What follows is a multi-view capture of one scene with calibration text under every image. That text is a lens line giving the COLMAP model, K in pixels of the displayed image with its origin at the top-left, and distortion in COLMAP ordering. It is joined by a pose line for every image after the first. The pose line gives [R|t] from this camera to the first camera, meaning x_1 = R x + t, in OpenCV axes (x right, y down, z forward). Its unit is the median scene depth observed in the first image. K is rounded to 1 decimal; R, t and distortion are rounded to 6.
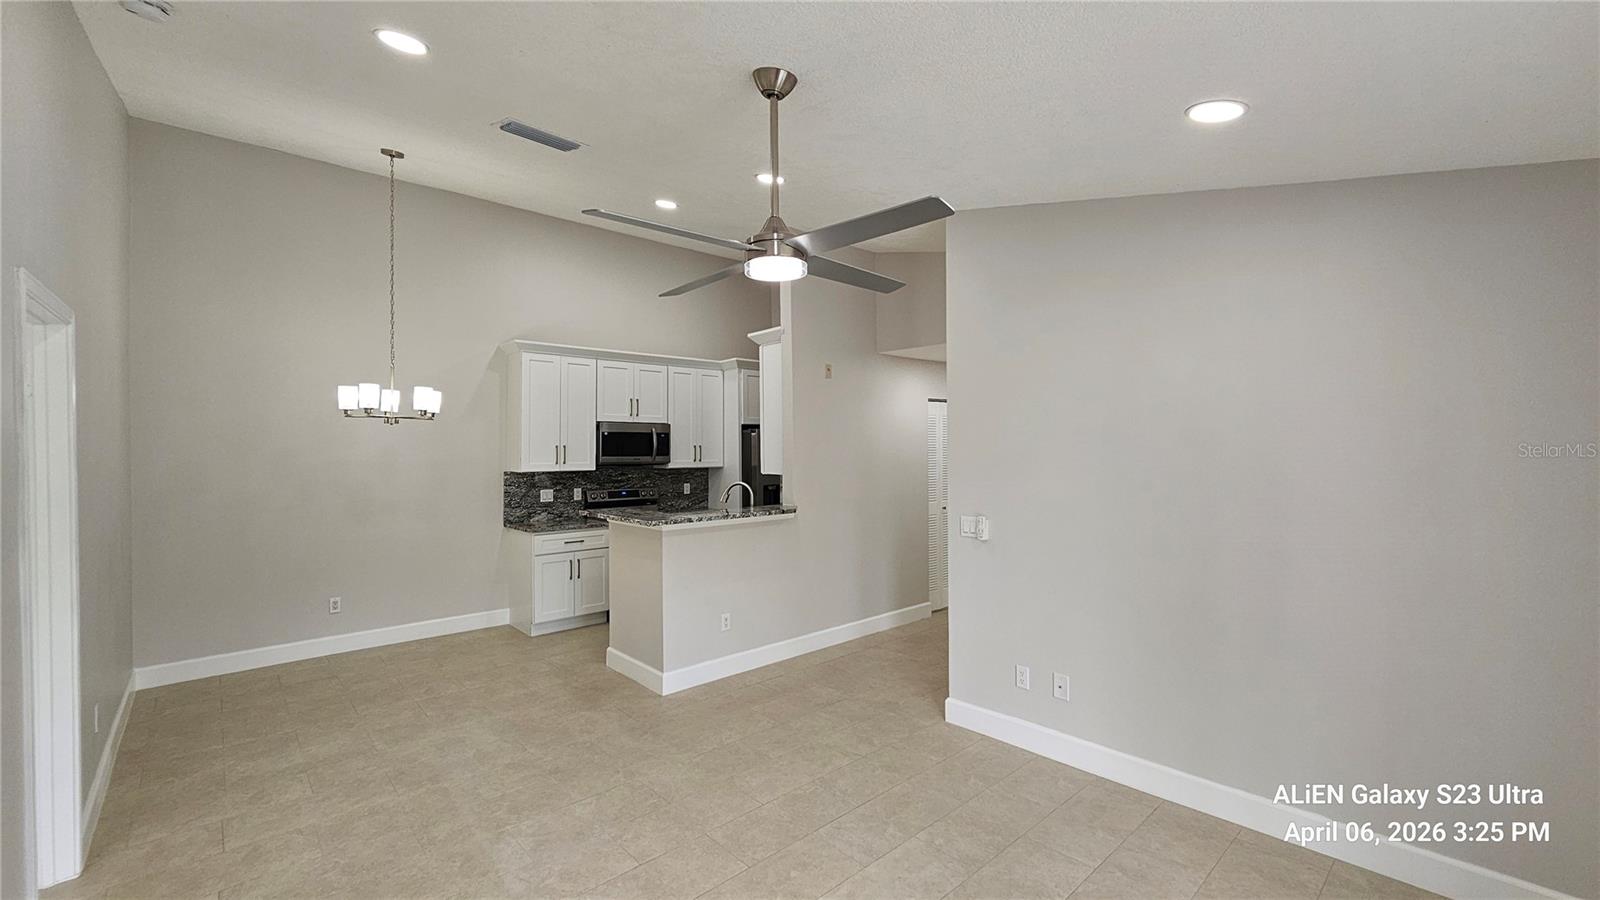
lens RADIAL K [[652.9, 0, 805.3], [0, 652.9, 446.2], [0, 0, 1]] dist [0.001004, -0.001242]
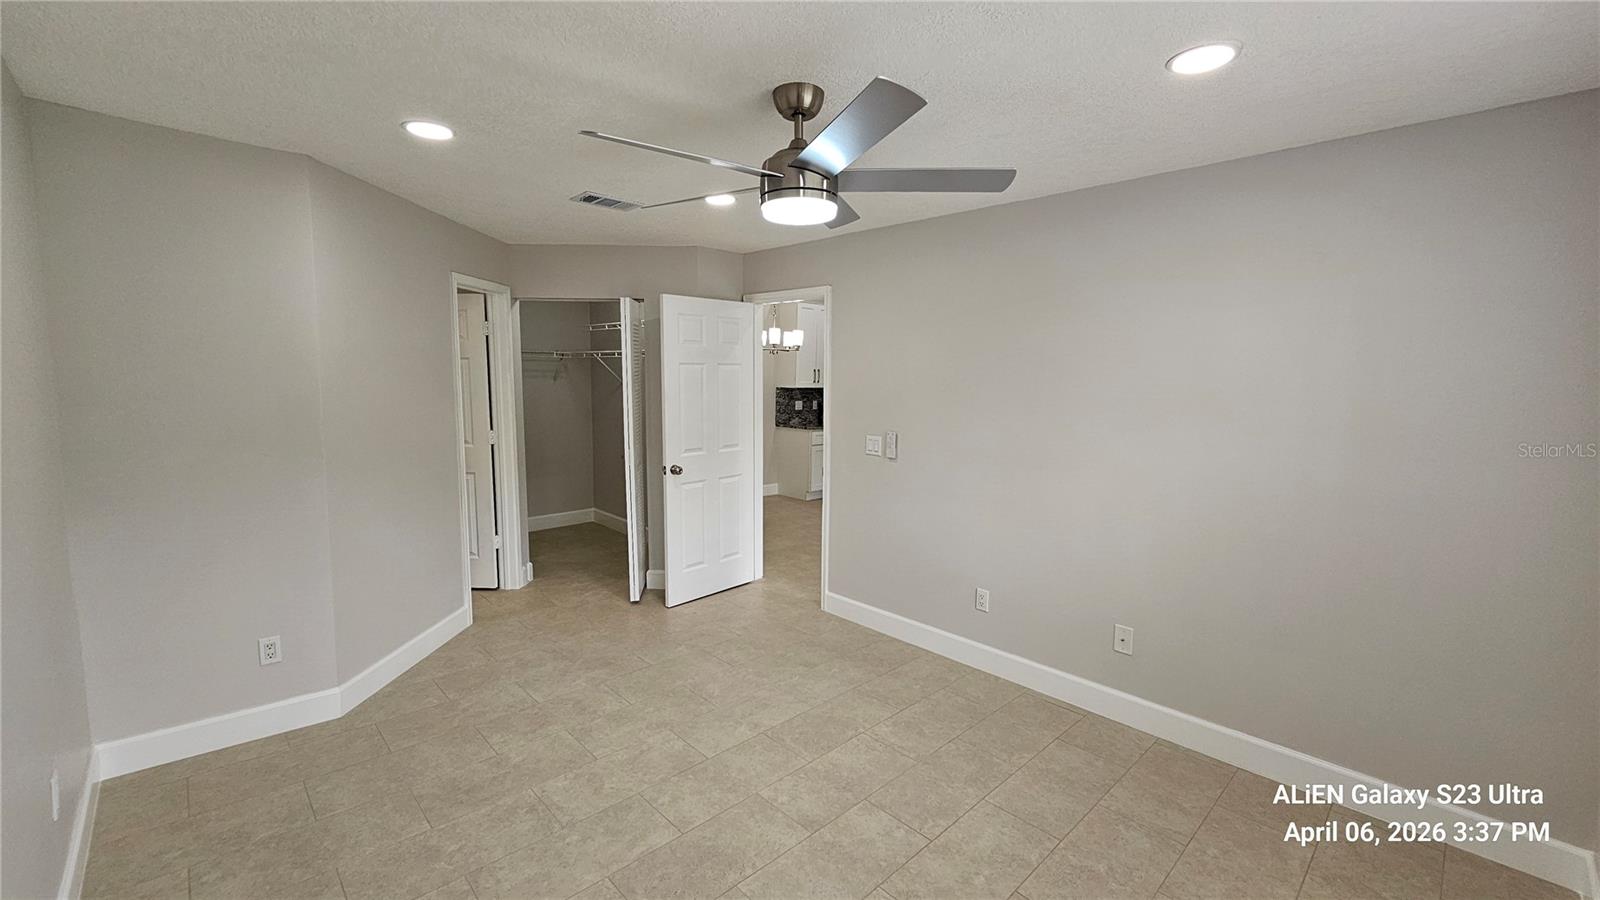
lens RADIAL K [[652.9, 0, 806.2], [0, 652.9, 443.5], [0, 0, 1]] dist [0.001004, -0.001242]
pose [[0.999546, 0.016426, 0.025249, -0.438114], [-0.019075, 0.993912, 0.108510, 0.005400], [-0.023312, -0.108942, 0.993775, -0.423628]]
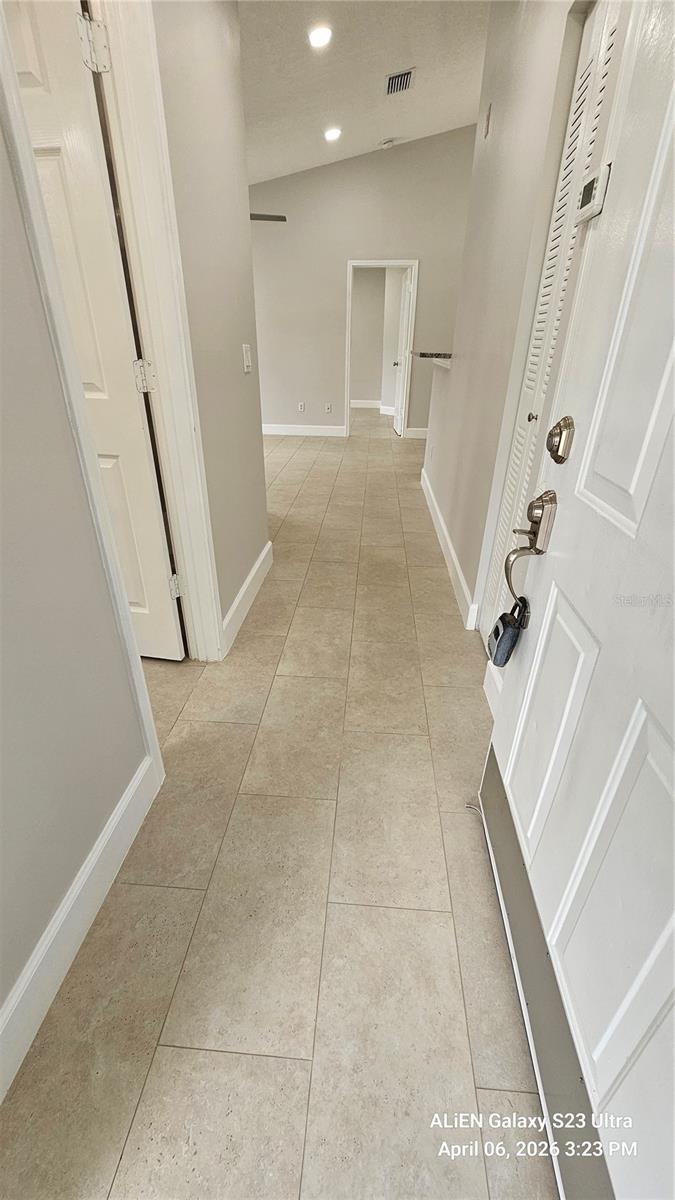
lens RADIAL K [[489.7, 0, 342.1], [0, 489.7, 605.9], [0, 0, 1]] dist [0.001004, -0.001242]
pose [[-0.720563, 0.323635, -0.613229, 0.521234], [-0.009892, 0.879505, 0.475787, 0.066027], [0.693319, 0.348901, -0.630537, 1.234931]]
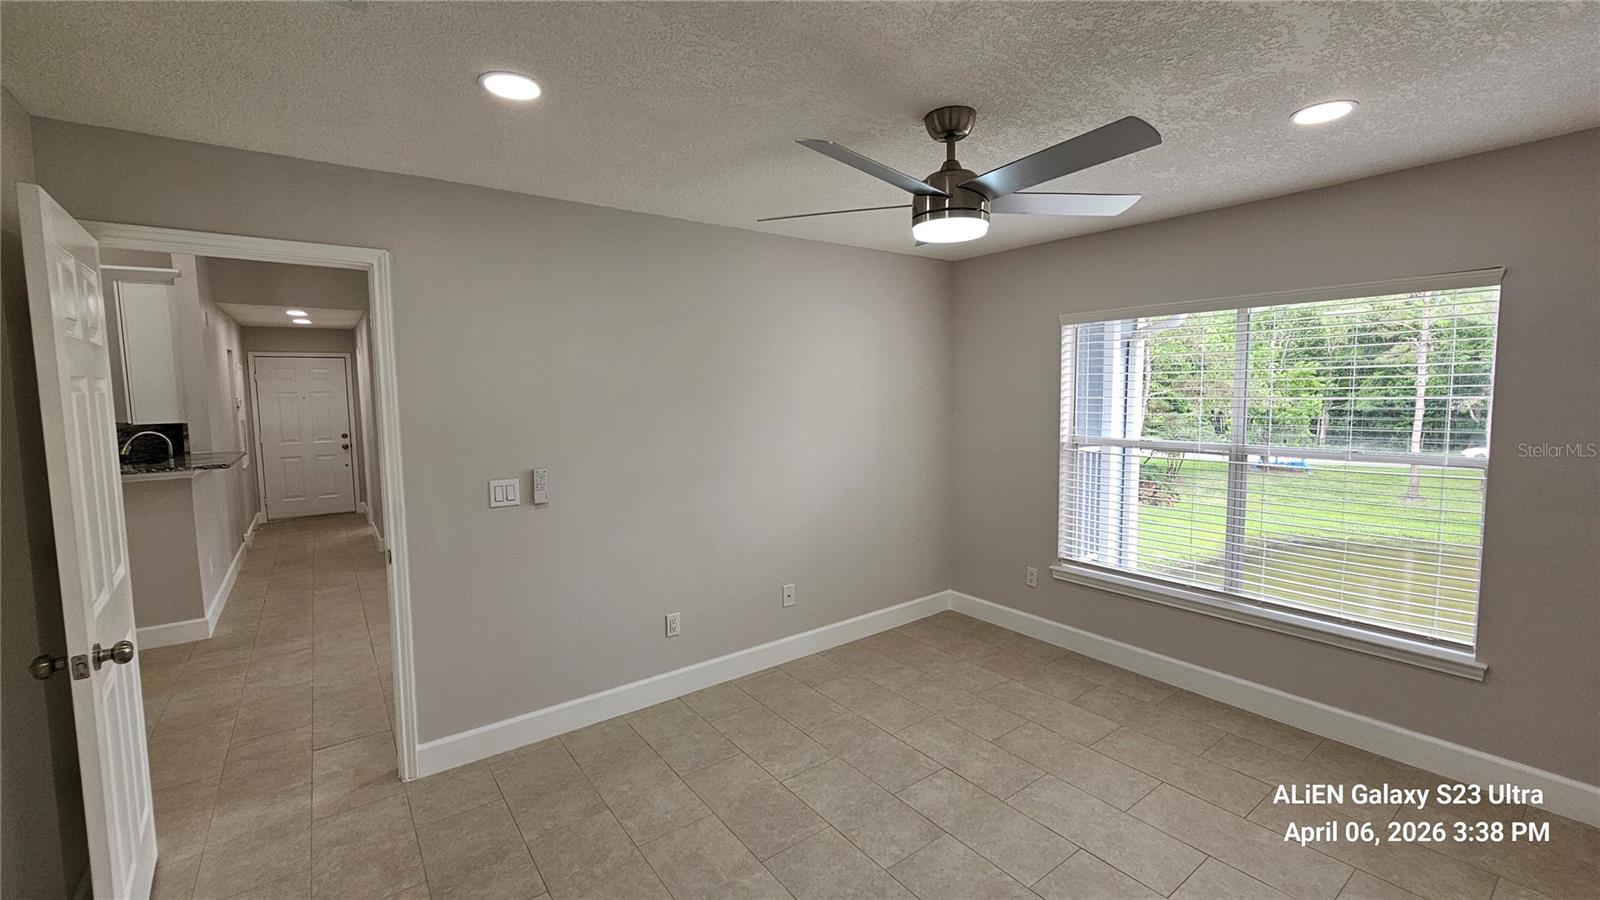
lens RADIAL K [[652.9, 0, 802.7], [0, 652.9, 444.5], [0, 0, 1]] dist [0.001004, -0.001242]
pose [[0.100158, -0.076435, 0.992031, -0.807896], [0.010151, 0.997071, 0.075799, 0.009397], [-0.994920, 0.002478, 0.100640, -0.017320]]
